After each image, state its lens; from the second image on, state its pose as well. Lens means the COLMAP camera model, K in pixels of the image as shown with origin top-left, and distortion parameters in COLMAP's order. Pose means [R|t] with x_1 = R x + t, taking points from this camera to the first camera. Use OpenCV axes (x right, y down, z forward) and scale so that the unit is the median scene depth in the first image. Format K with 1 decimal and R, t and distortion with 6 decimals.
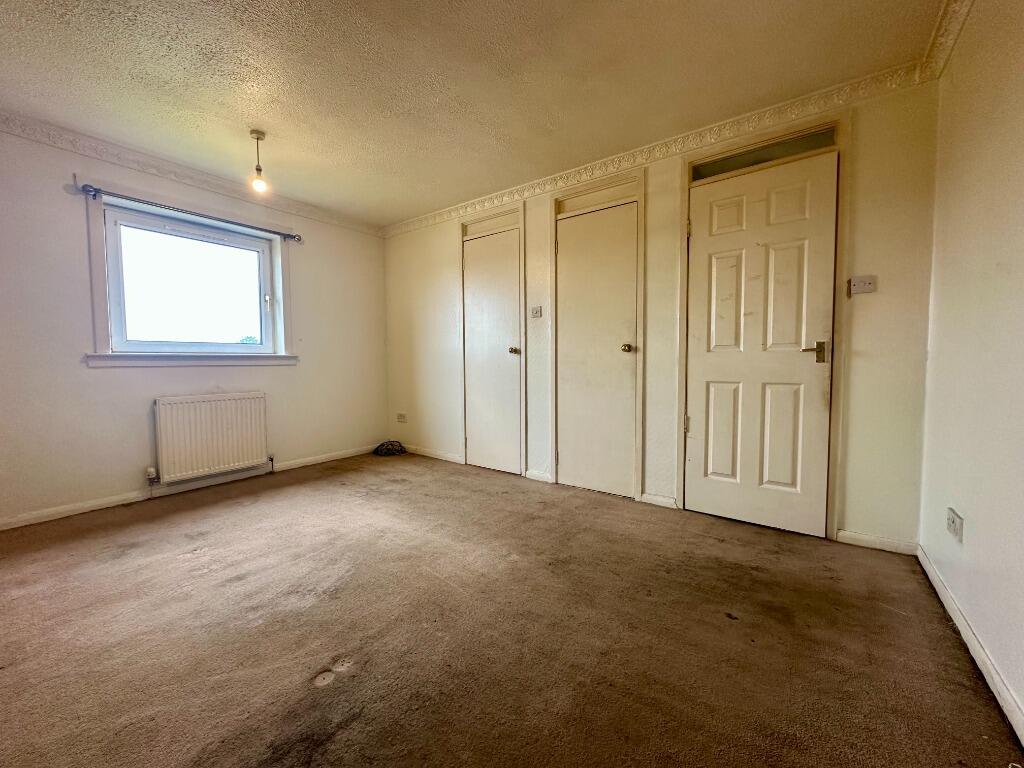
lens RADIAL K [[408.9, 0, 509.5], [0, 408.9, 383.7], [0, 0, 1]] dist [0.000361, -0.000242]
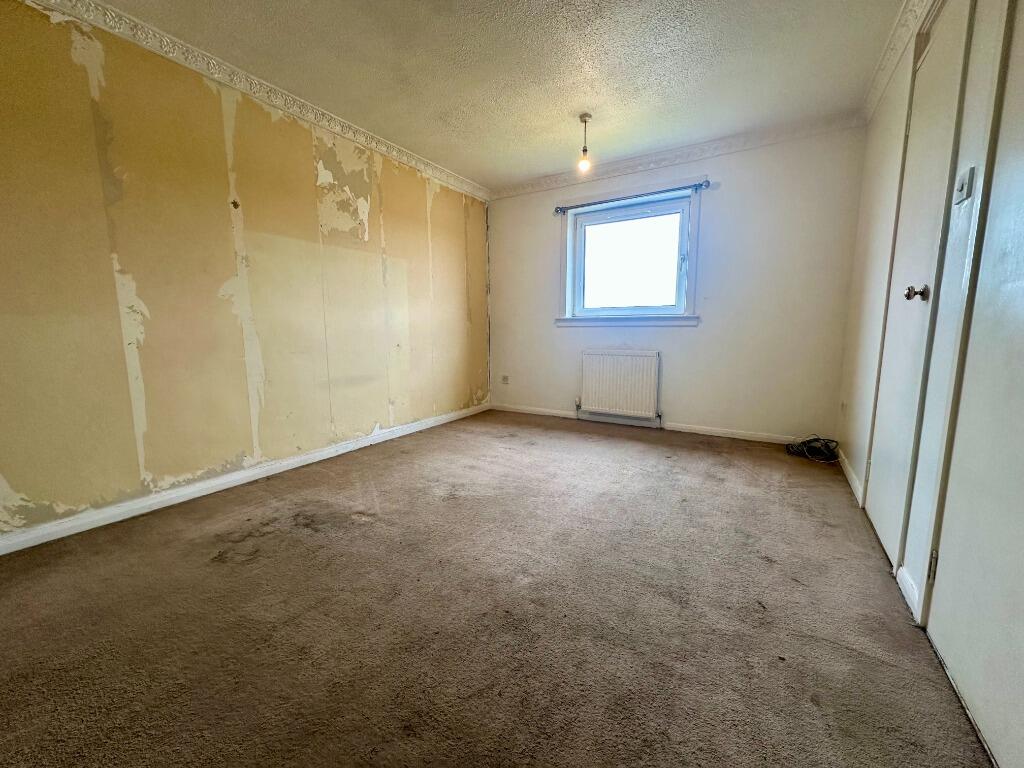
lens RADIAL K [[408.9, 0, 511.1], [0, 408.9, 382.7], [0, 0, 1]] dist [0.000361, -0.000242]
pose [[0.082666, 0.141320, -0.986506, 0.504153], [-0.050822, 0.989204, 0.137447, -0.030828], [0.995281, 0.038774, 0.088956, 0.634816]]
